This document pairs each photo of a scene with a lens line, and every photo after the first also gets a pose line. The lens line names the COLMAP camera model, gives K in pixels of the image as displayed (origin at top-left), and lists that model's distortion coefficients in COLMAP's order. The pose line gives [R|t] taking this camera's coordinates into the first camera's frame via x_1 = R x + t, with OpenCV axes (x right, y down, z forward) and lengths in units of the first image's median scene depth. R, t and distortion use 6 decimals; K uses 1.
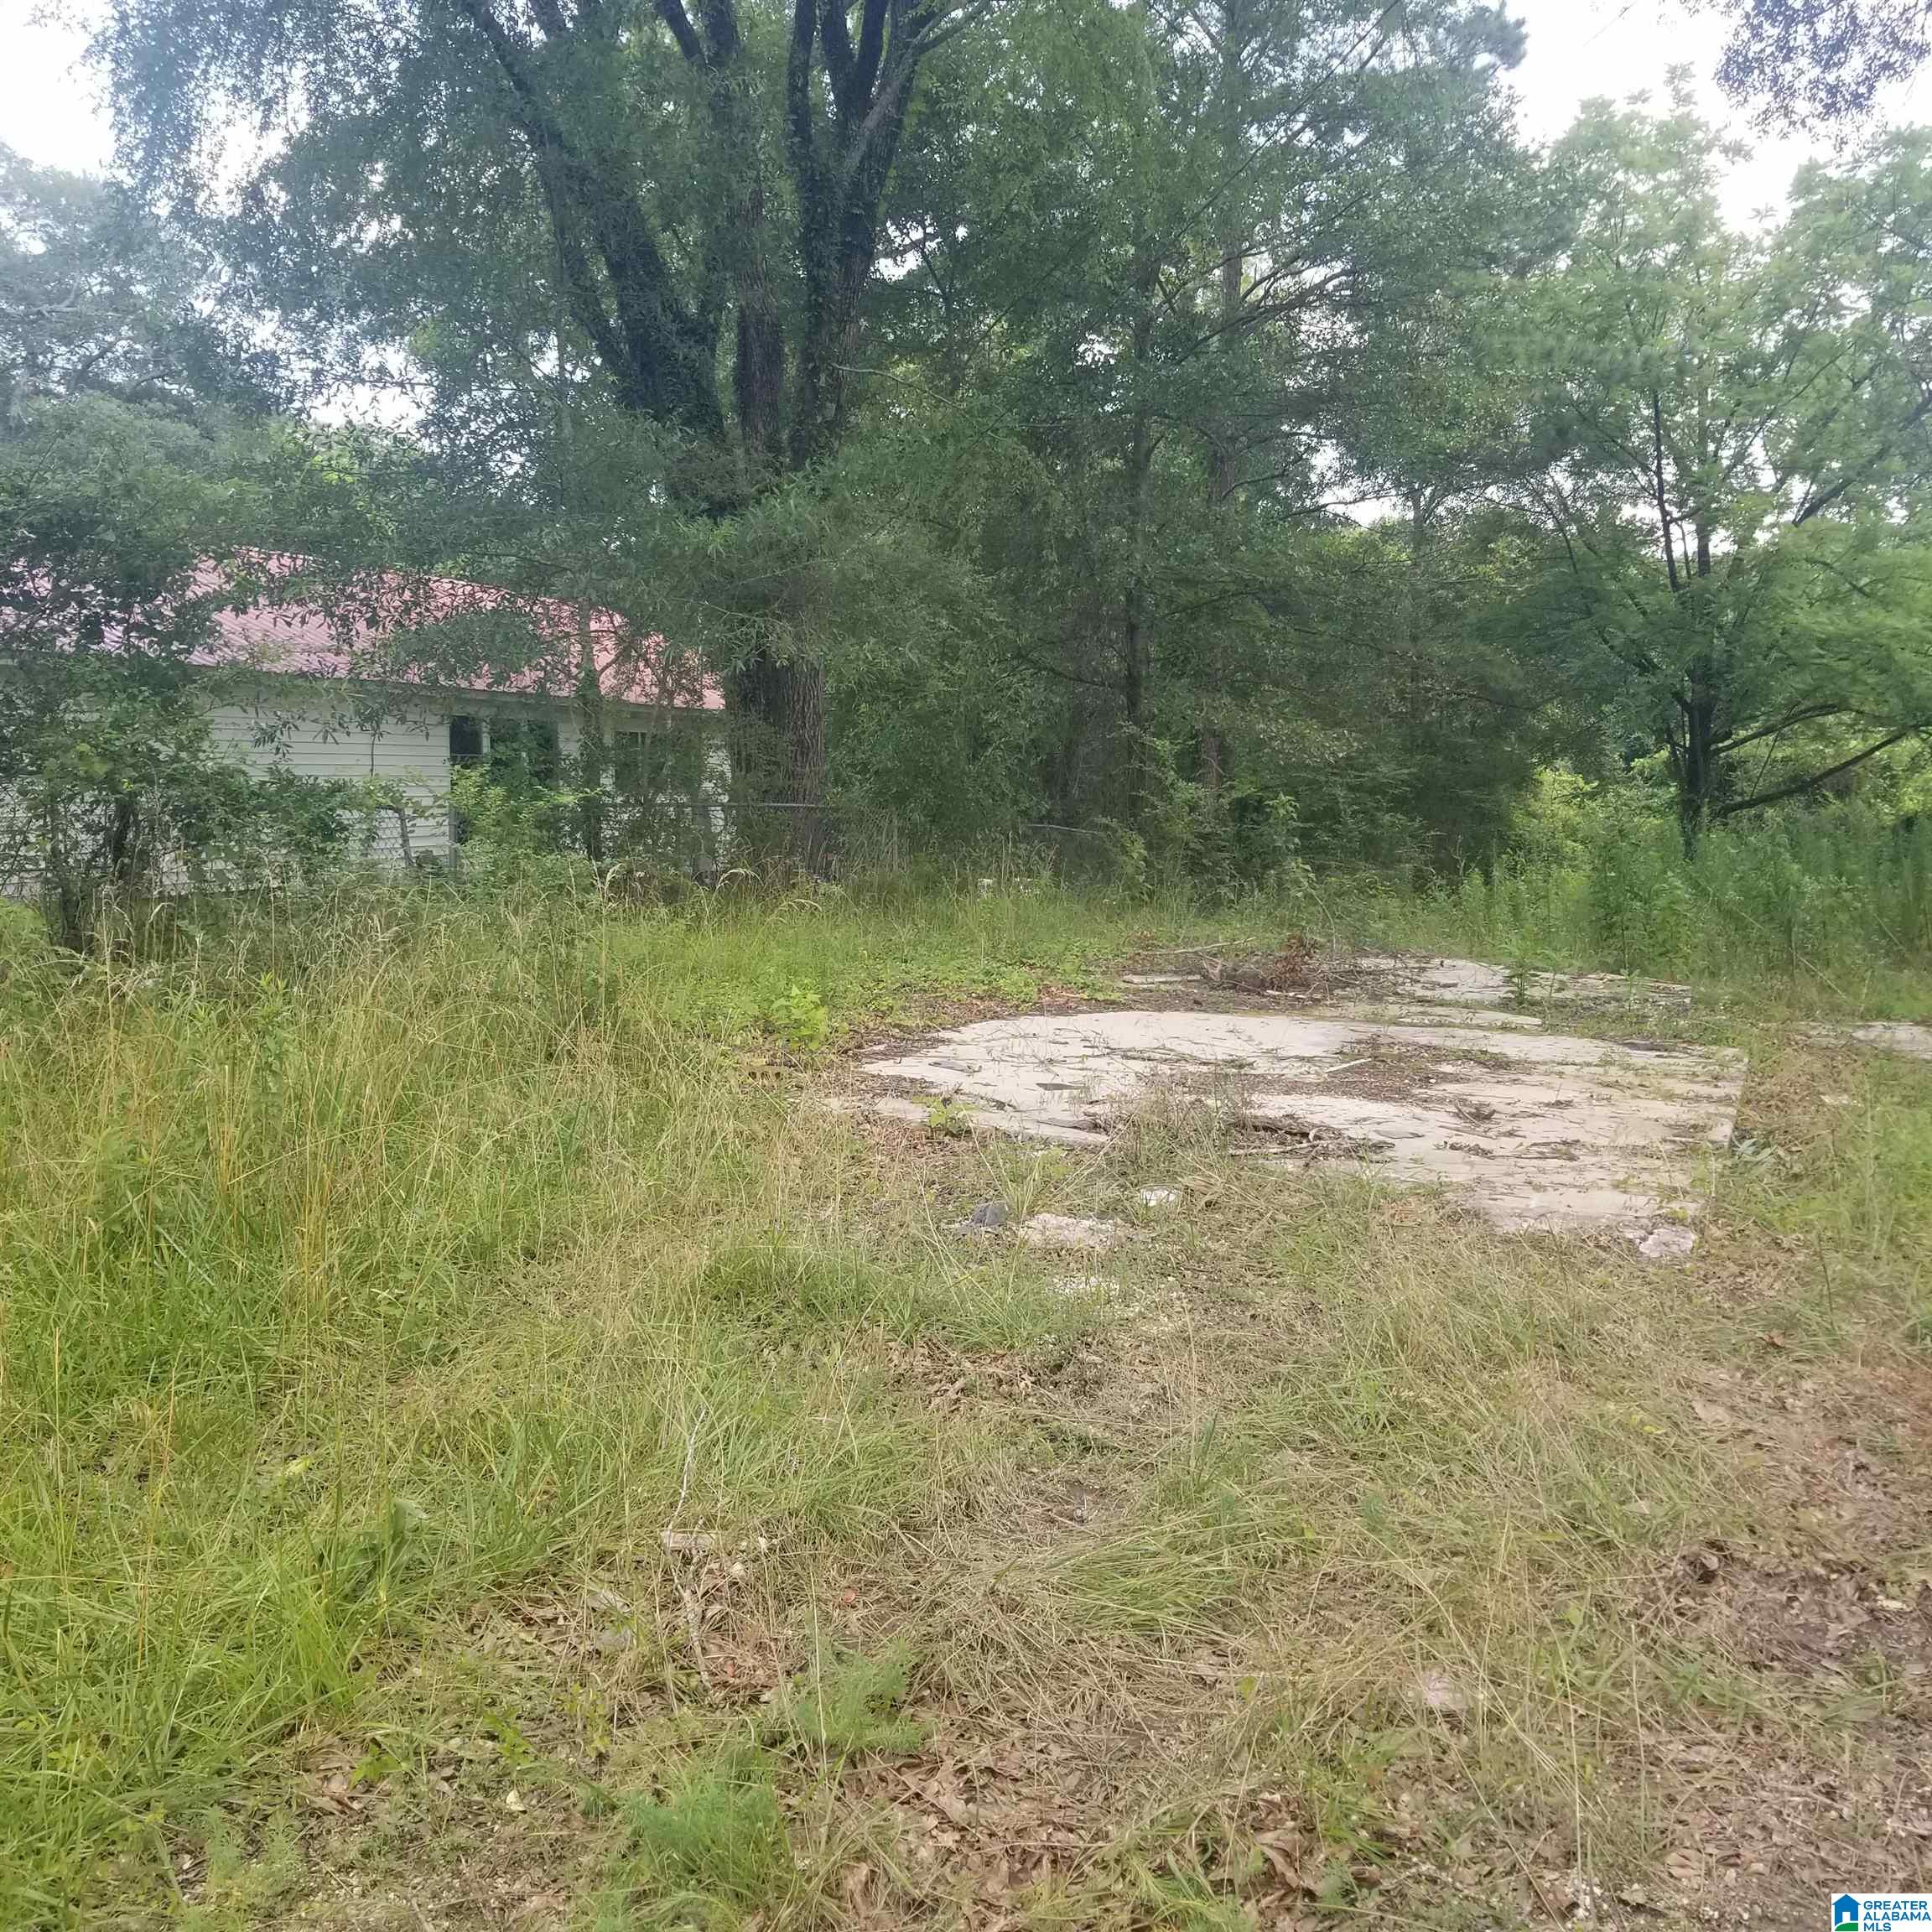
lens RADIAL K [[1990.7, 0, 925.5], [0, 1990.7, 970.0], [0, 0, 1]] dist [0.027257, -0.069093]
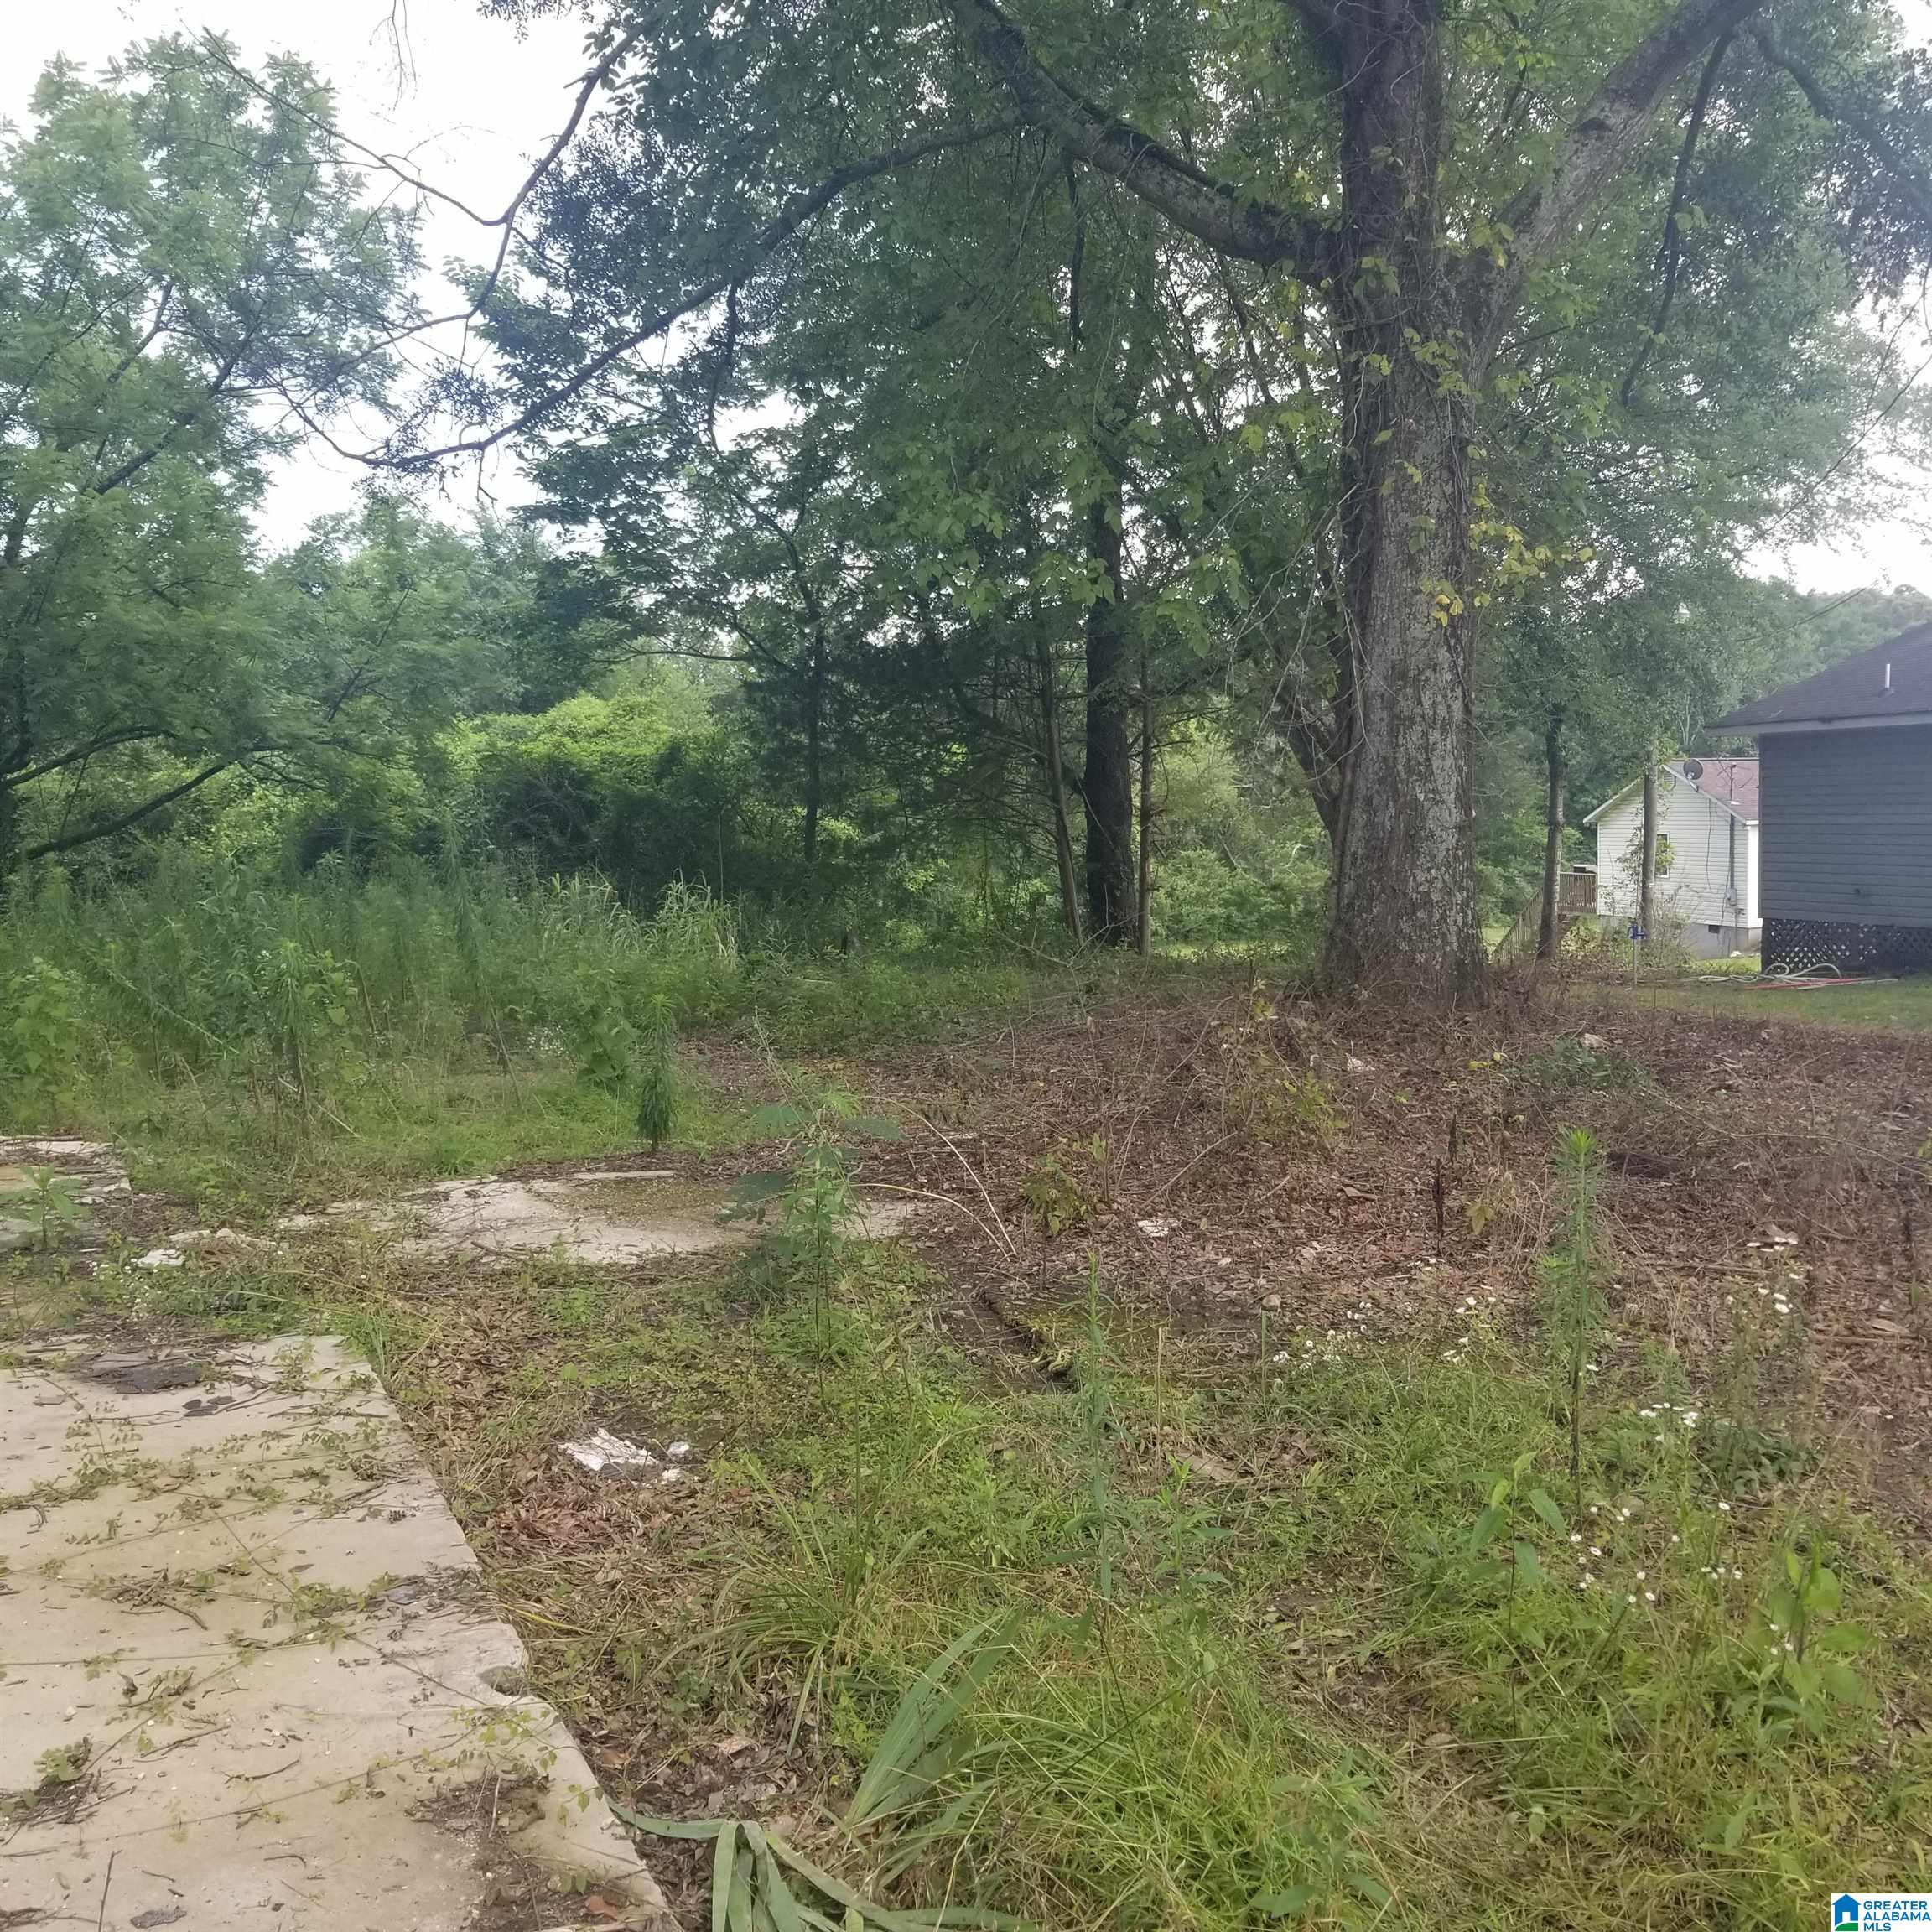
lens RADIAL K [[2034.1, 0, 996.3], [0, 2034.1, 993.5], [0, 0, 1]] dist [0.018670, -0.061851]
pose [[0.665416, -0.085980, 0.741504, 0.078348], [0.093665, 0.995111, 0.031333, -0.023476], [-0.740573, 0.048604, 0.670216, 0.278597]]
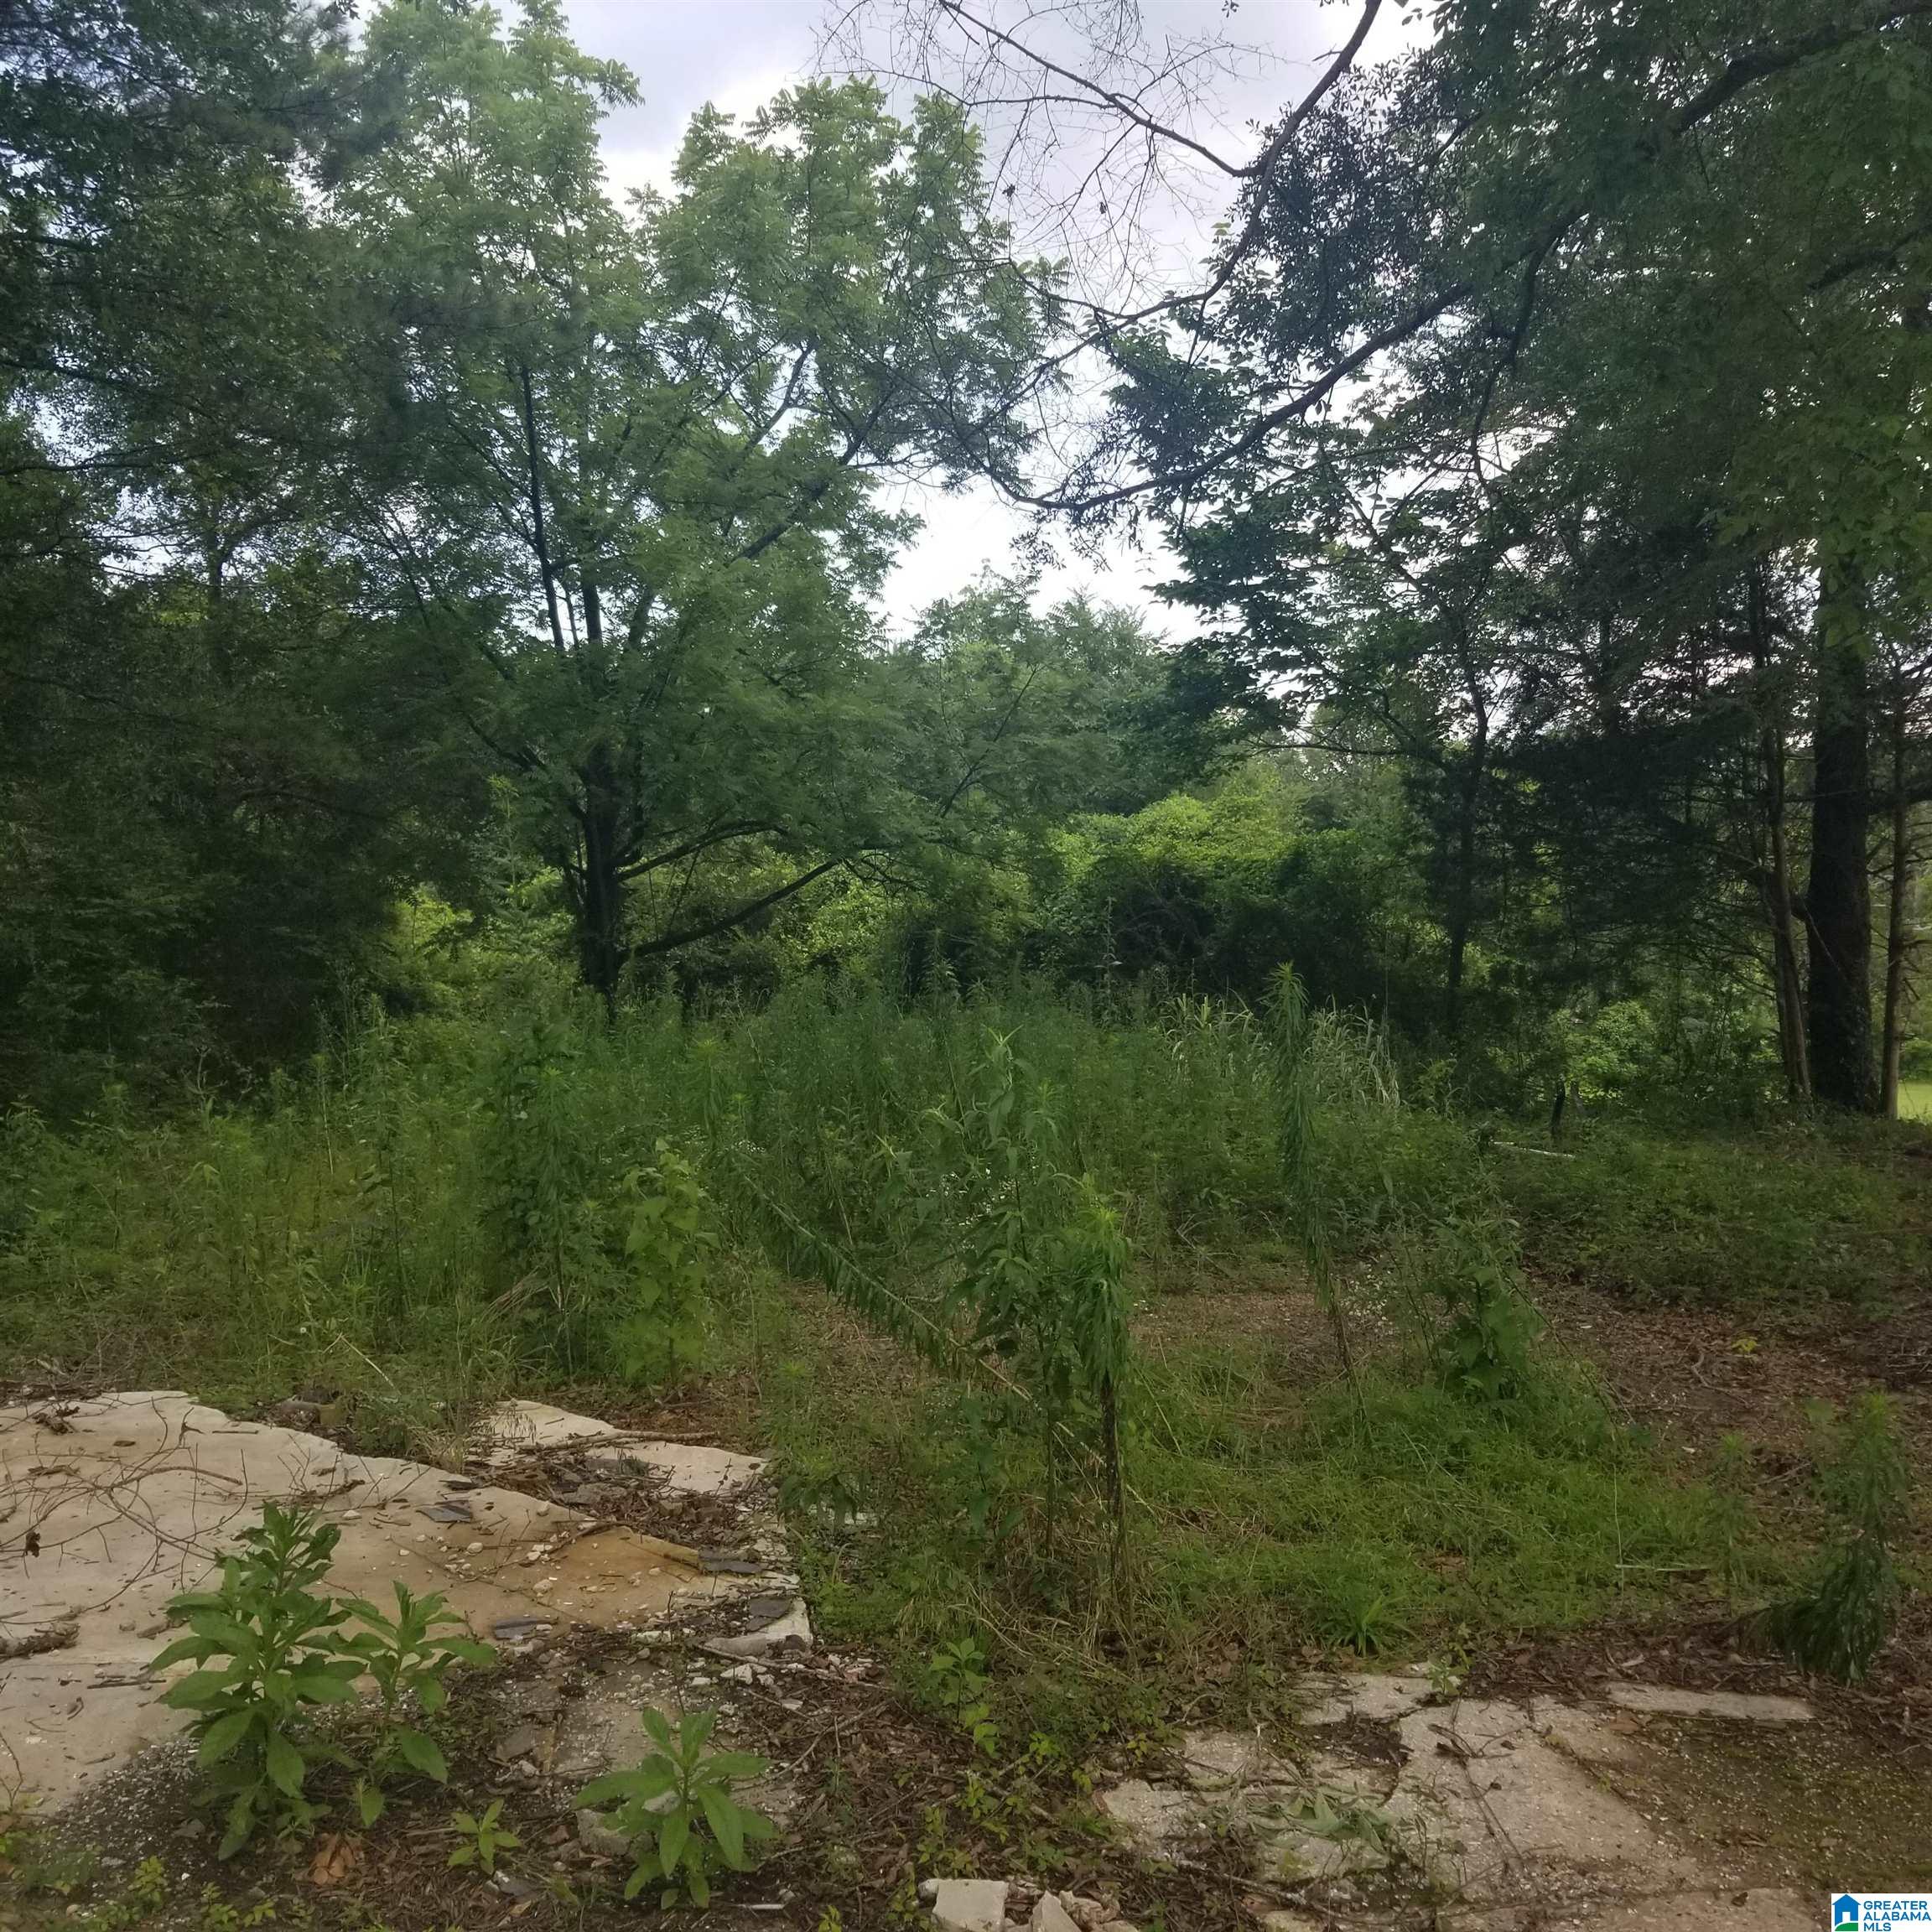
lens RADIAL K [[2040.7, 0, 966.0], [0, 2040.7, 966.0], [0, 0, 1]] dist [0.163558, -0.314547]
pose [[0.844986, -0.011229, 0.534671, 0.150410], [0.046254, 0.997568, -0.052149, -0.048665], [-0.532785, 0.068796, 0.843450, 0.463604]]
